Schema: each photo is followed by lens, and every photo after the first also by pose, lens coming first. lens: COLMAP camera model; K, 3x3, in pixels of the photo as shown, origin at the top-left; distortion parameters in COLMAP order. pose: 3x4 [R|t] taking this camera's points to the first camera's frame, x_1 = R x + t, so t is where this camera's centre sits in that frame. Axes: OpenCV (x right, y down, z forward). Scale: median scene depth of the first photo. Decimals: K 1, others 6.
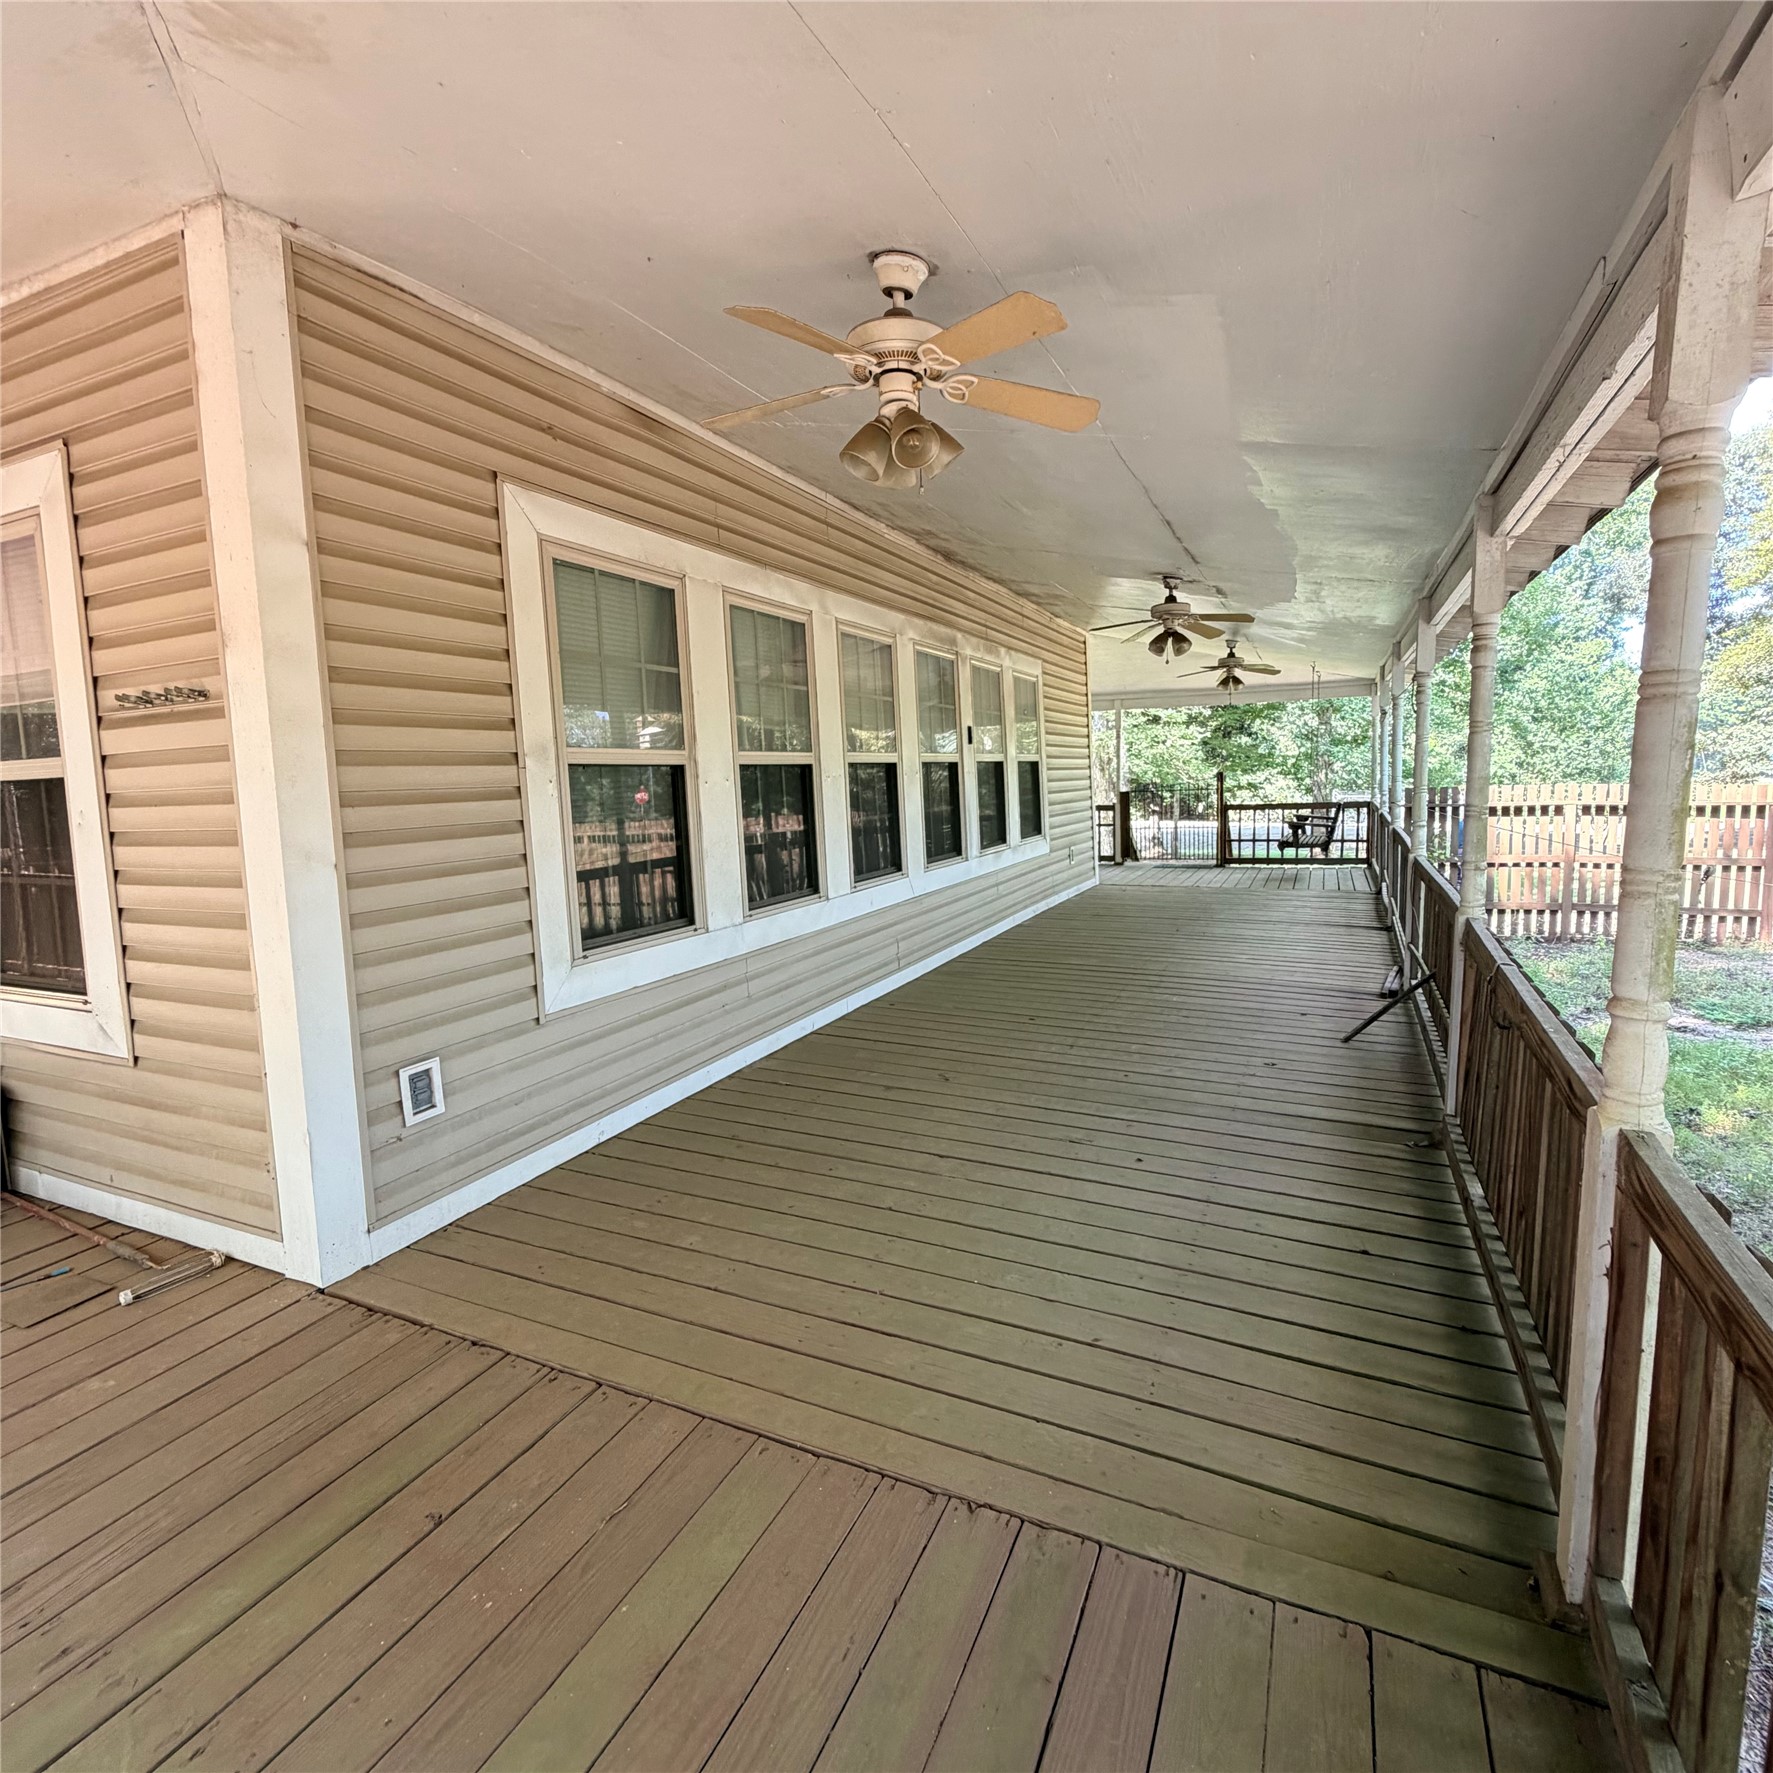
lens RADIAL K [[945.4, 0, 883.6], [0, 945.4, 890.2], [0, 0, 1]] dist [-0.001182, -0.000396]
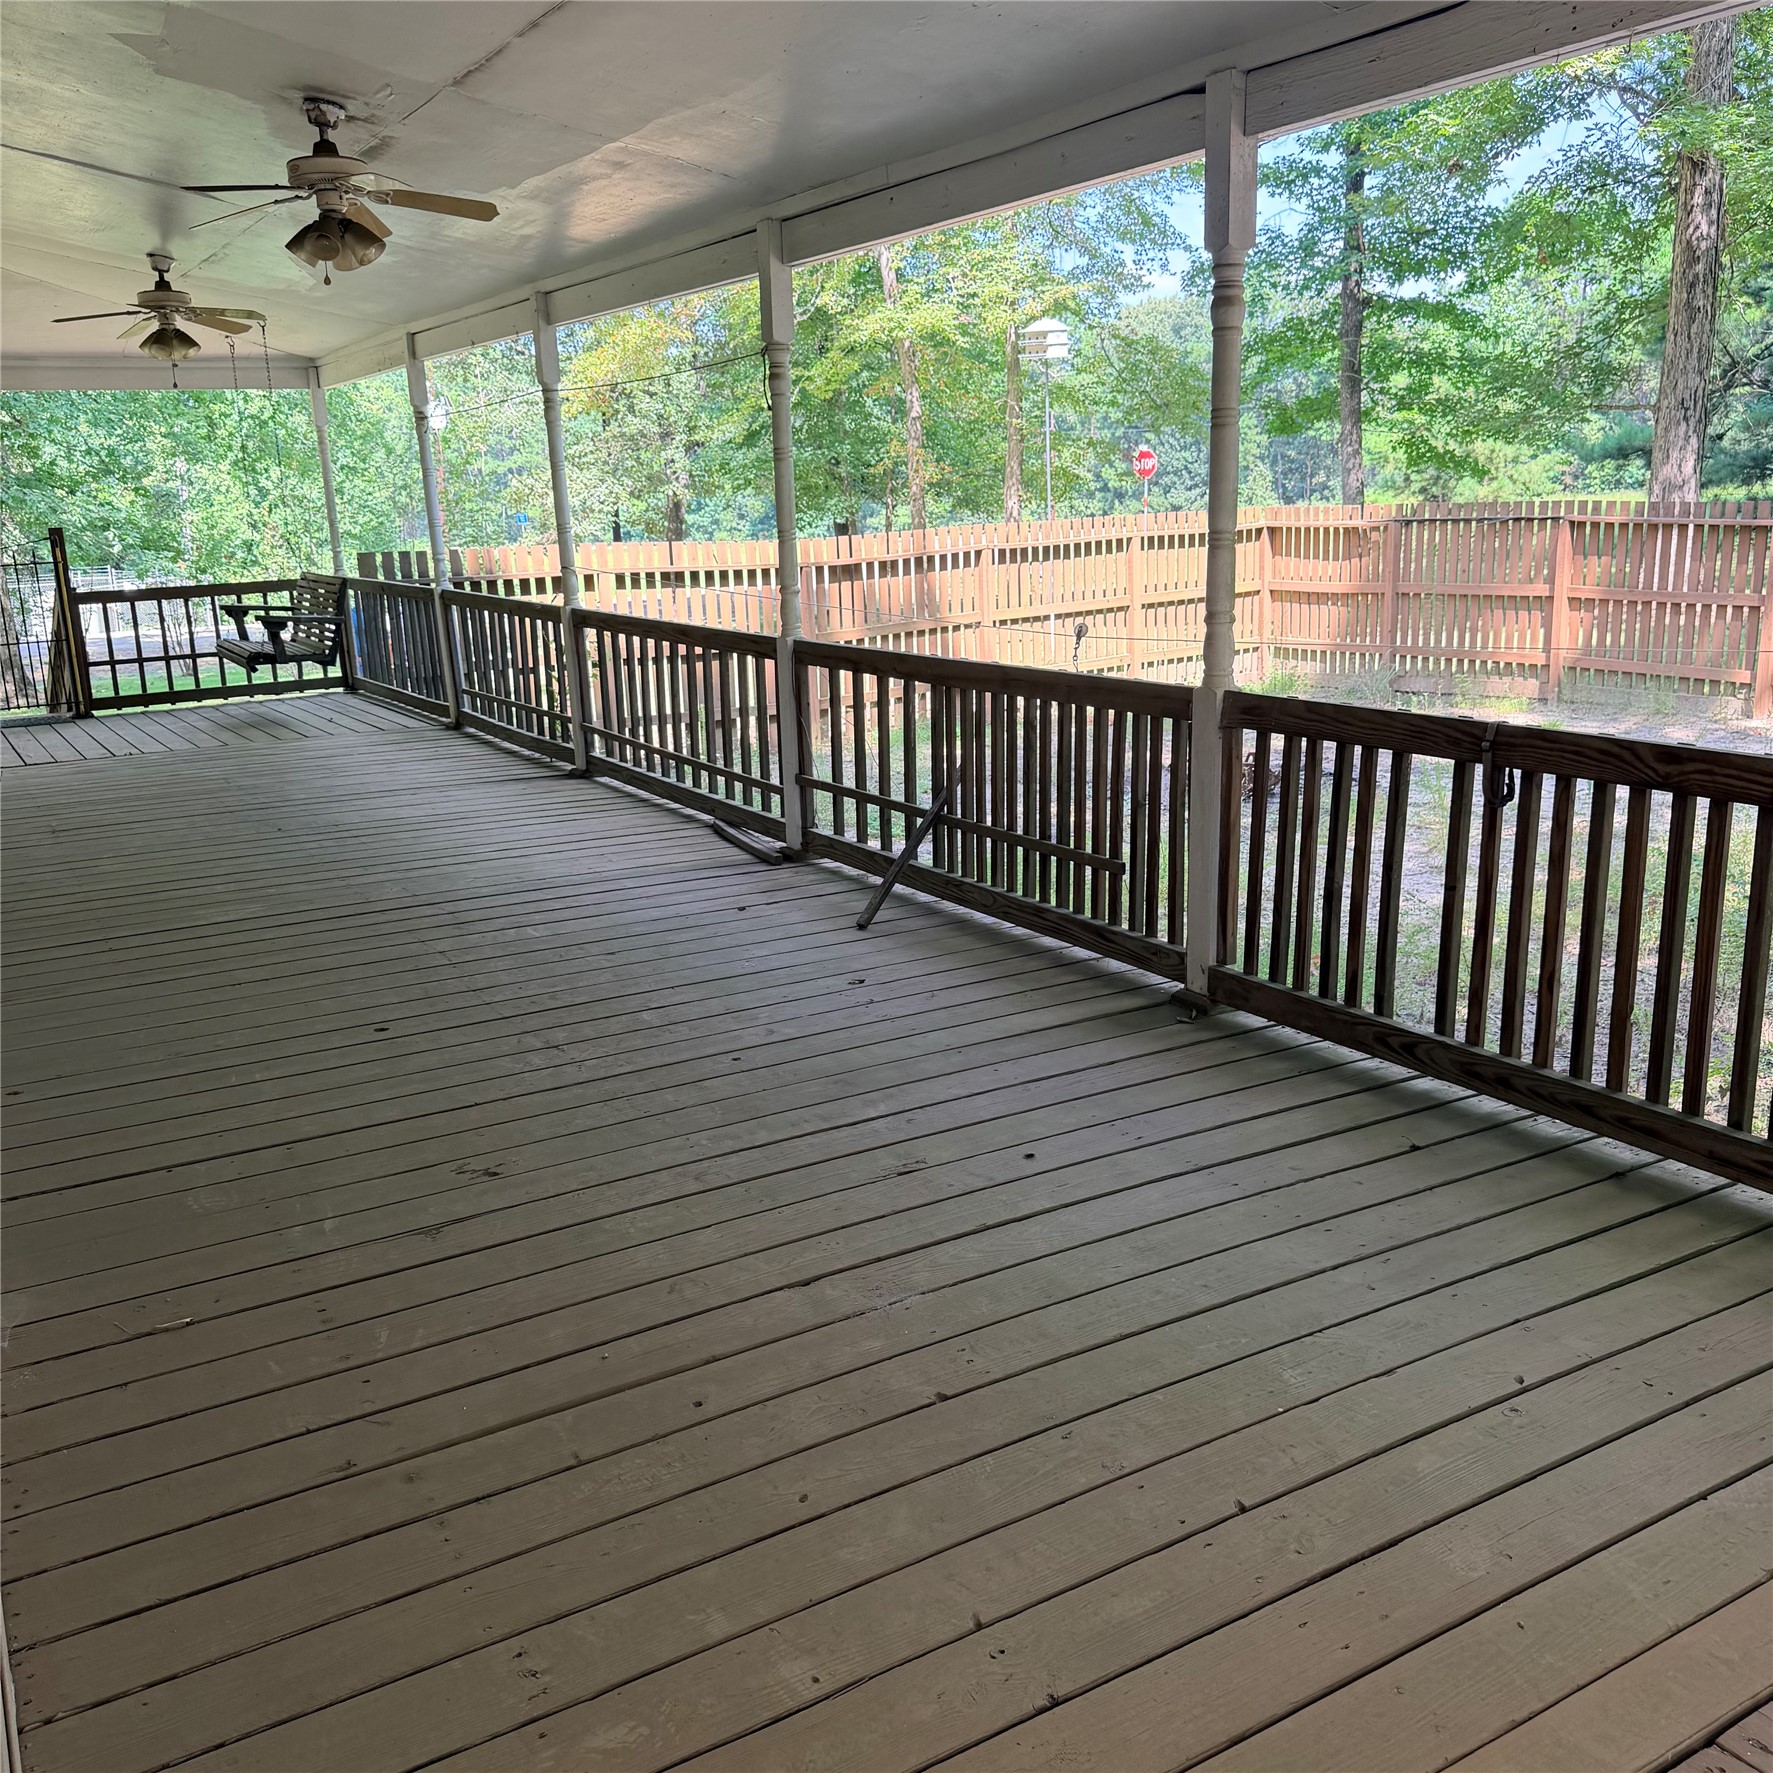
lens RADIAL K [[1665.6, 0, 882.4], [0, 1665.6, 882.2], [0, 0, 1]] dist [0.062374, 0.000000]
pose [[0.556962, -0.180294, 0.810733, -0.388625], [0.121654, 0.983335, 0.135103, -0.019967], [-0.821580, 0.023381, 0.569614, 0.326383]]
